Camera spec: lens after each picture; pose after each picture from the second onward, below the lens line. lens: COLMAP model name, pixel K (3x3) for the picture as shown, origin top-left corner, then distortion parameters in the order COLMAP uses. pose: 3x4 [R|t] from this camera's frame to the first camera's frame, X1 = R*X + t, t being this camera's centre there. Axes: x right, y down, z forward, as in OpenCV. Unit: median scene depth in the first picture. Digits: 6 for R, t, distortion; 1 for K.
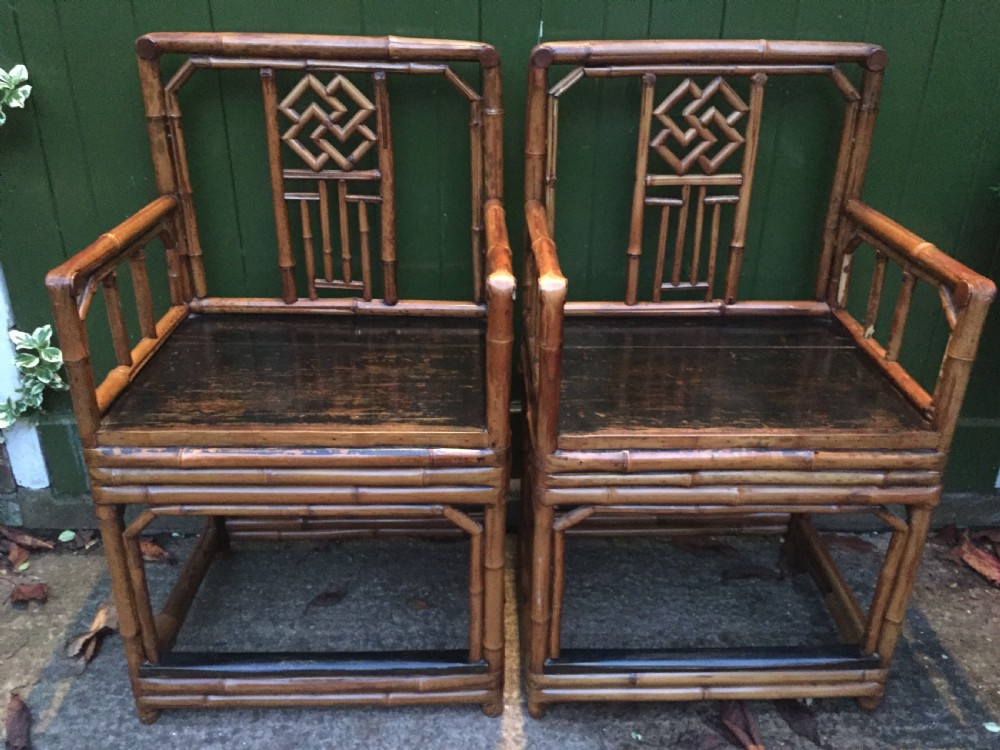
lens RADIAL K [[857.3, 0, 498.5], [0, 857.3, 370.0], [0, 0, 1]] dist [0.084642, -0.125008]
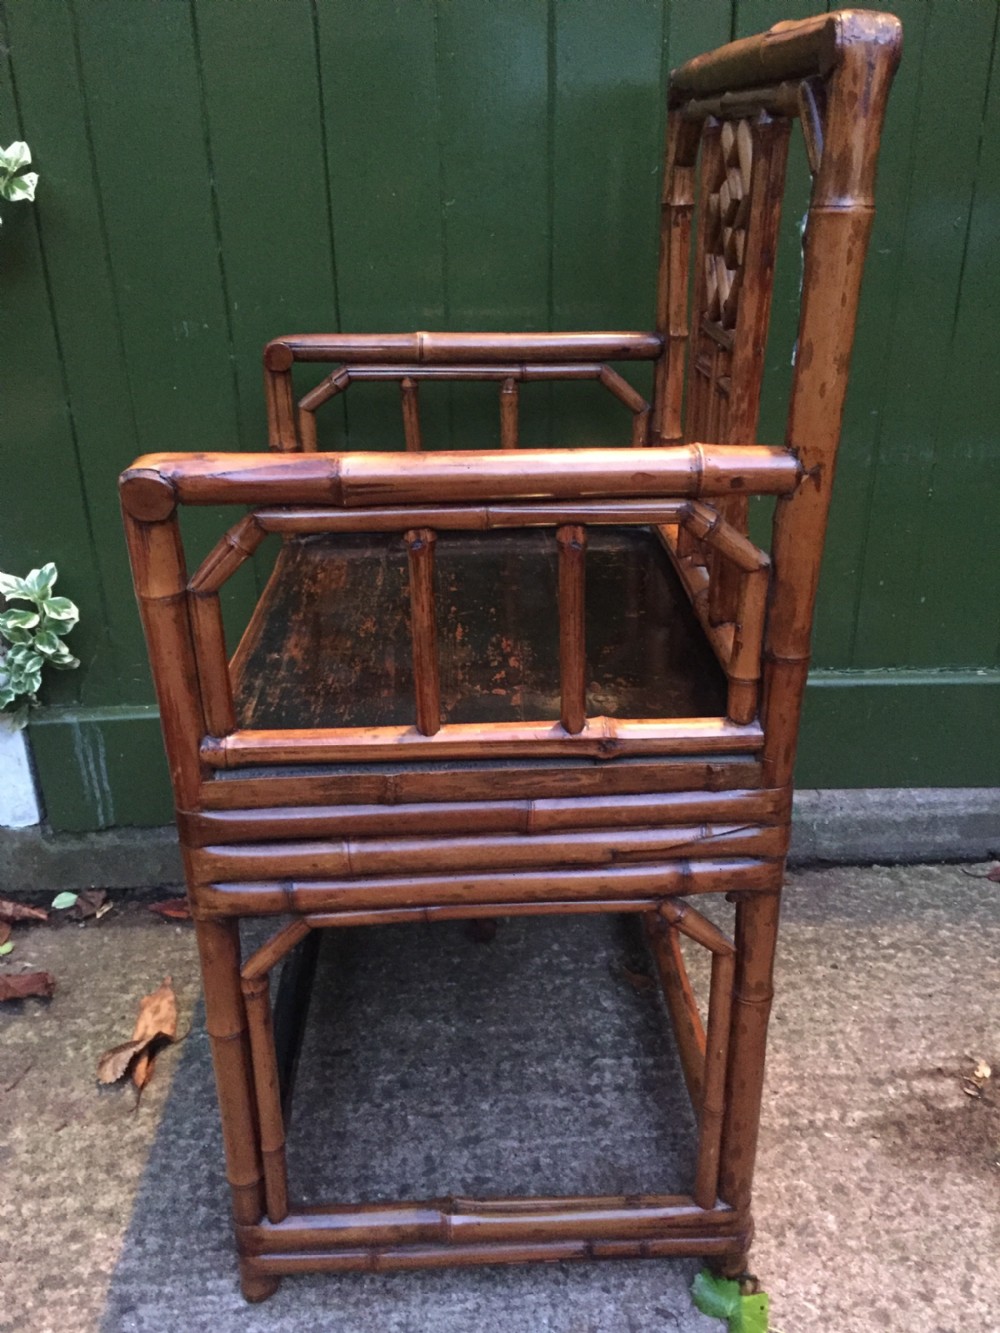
lens RADIAL K [[1142.7, 0, 500.0], [0, 1142.7, 666.5], [0, 0, 1]] dist [0.084642, -0.125008]
pose [[0.999234, -0.037437, 0.011425, -0.199588], [0.037789, 0.998763, -0.032315, 0.064780], [-0.010201, 0.032722, 0.999412, 0.145785]]
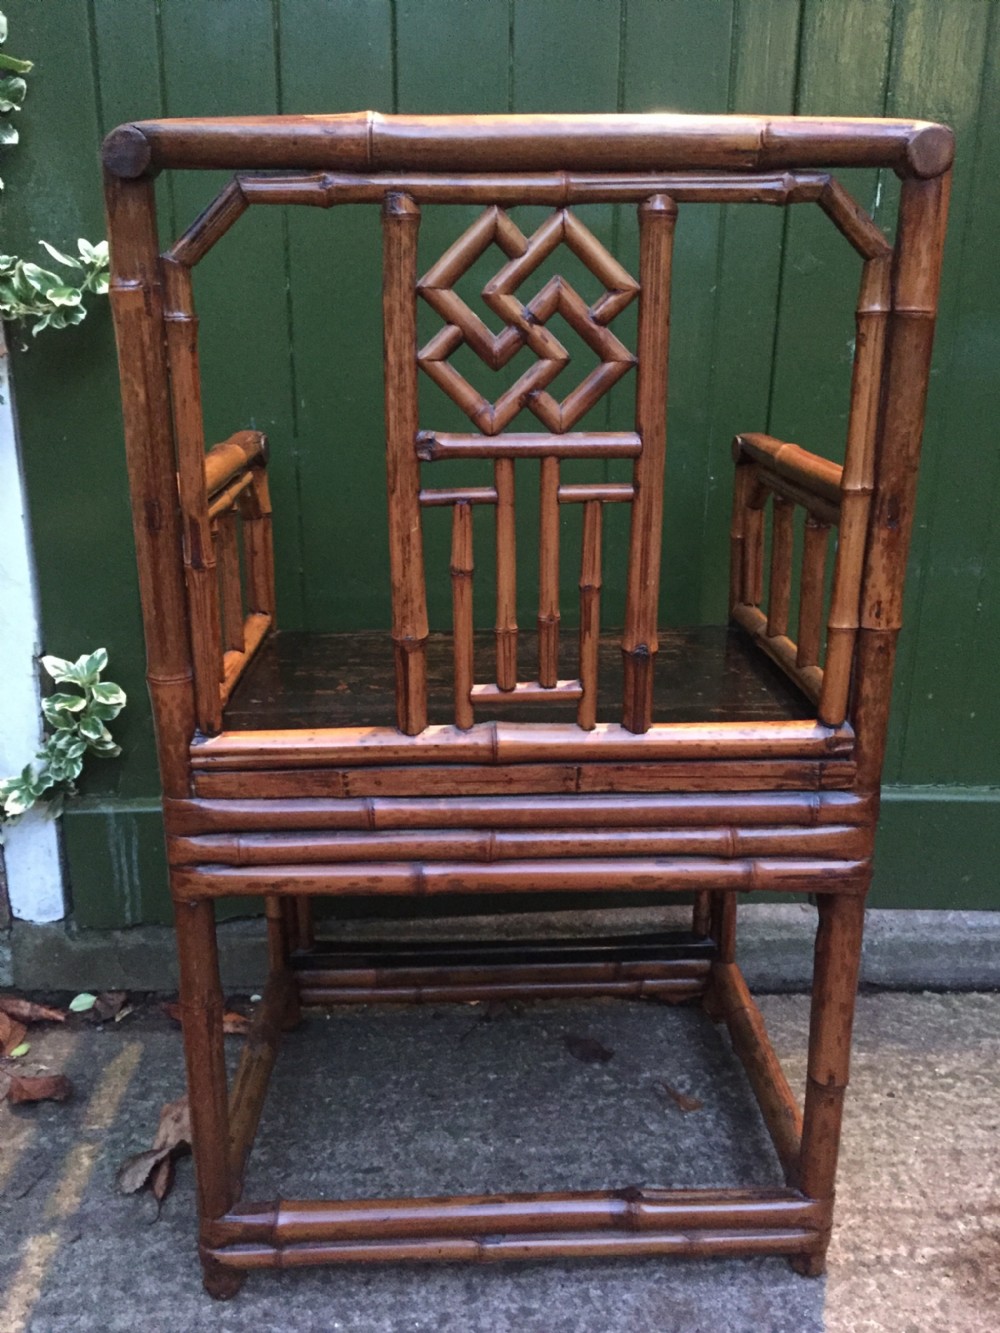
lens RADIAL K [[1142.7, 0, 500.0], [0, 1142.7, 666.5], [0, 0, 1]] dist [0.084642, -0.125008]
pose [[0.999857, -0.005764, 0.015906, -0.238817], [0.008175, 0.987731, -0.155948, 0.096971], [-0.014812, 0.156055, 0.987637, 0.157306]]
